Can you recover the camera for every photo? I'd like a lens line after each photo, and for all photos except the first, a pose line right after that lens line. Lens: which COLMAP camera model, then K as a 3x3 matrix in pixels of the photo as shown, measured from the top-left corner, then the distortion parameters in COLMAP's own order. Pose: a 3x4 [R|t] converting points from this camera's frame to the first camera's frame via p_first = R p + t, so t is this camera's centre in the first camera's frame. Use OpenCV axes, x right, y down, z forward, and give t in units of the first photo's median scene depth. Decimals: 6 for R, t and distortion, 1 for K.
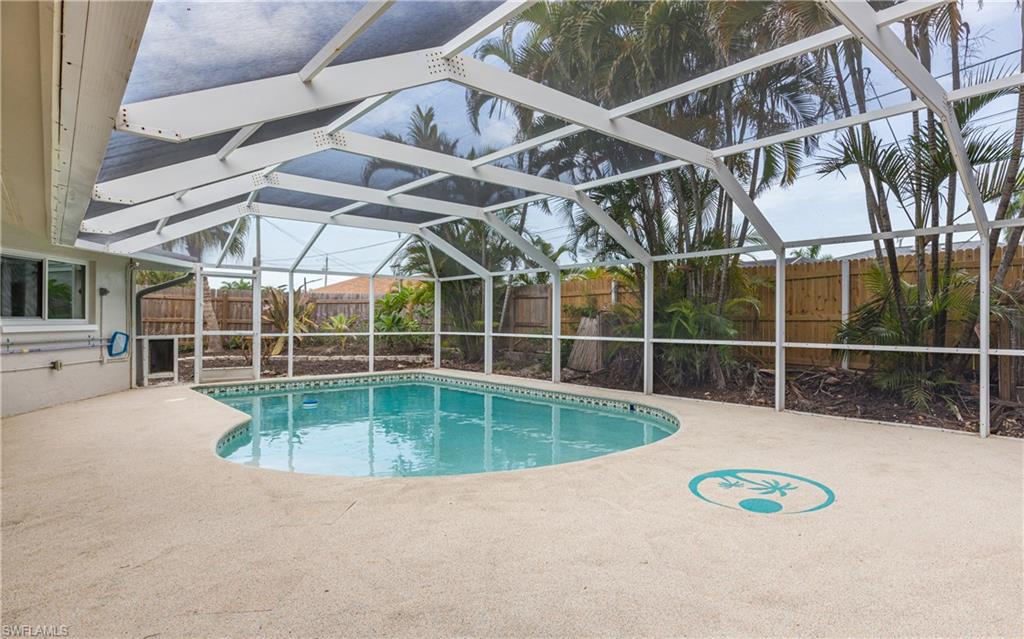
lens RADIAL K [[672.2, 0, 512.0], [0, 672.2, 319.5], [0, 0, 1]] dist [-0.005191, -0.001166]
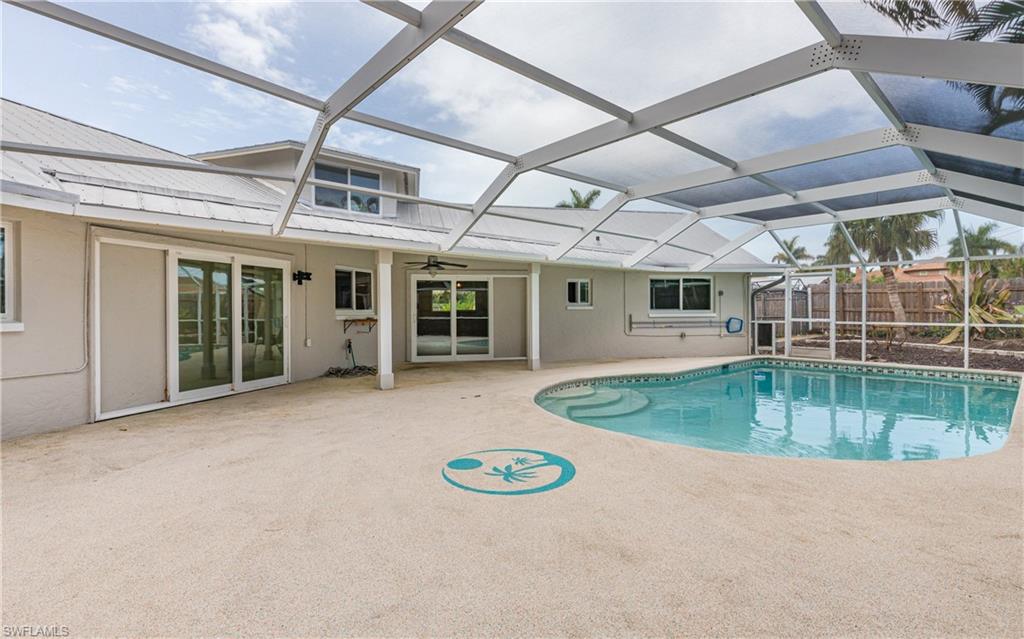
lens RADIAL K [[495.3, 0, 512.0], [0, 495.3, 319.5], [0, 0, 1]] dist [0.000342, 0.000057]
pose [[-0.117854, 0.015172, -0.992915, 0.610643], [0.004416, 0.999881, 0.014754, 0.002668], [0.993021, -0.002646, -0.117907, 0.587375]]
